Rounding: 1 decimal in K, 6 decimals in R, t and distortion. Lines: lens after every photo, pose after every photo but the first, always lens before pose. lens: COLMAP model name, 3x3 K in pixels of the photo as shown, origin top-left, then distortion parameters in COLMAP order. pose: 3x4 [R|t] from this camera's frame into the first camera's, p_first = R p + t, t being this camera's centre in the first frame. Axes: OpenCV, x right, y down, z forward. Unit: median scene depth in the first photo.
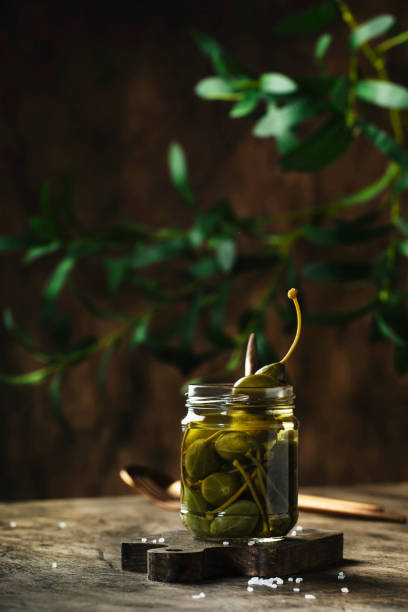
lens RADIAL K [[4284.4, 0, 202.5], [0, 4284.4, 307.7], [0, 0, 1]] dist [0.976351, 0.000000]
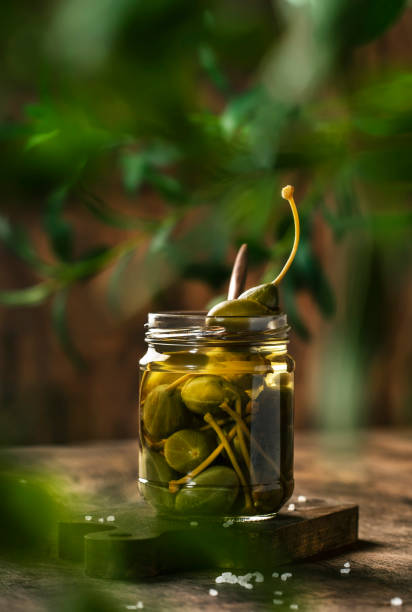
lens RADIAL K [[3479.8, 0, 205.1], [0, 3479.8, 303.6], [0, 0, 1]] dist [0.465582, 0.000000]
pose [[0.998032, 0.001146, -0.062690, 0.045326], [0.000437, 0.999682, 0.025228, 0.000881], [0.062699, -0.025205, 0.997714, 0.389690]]
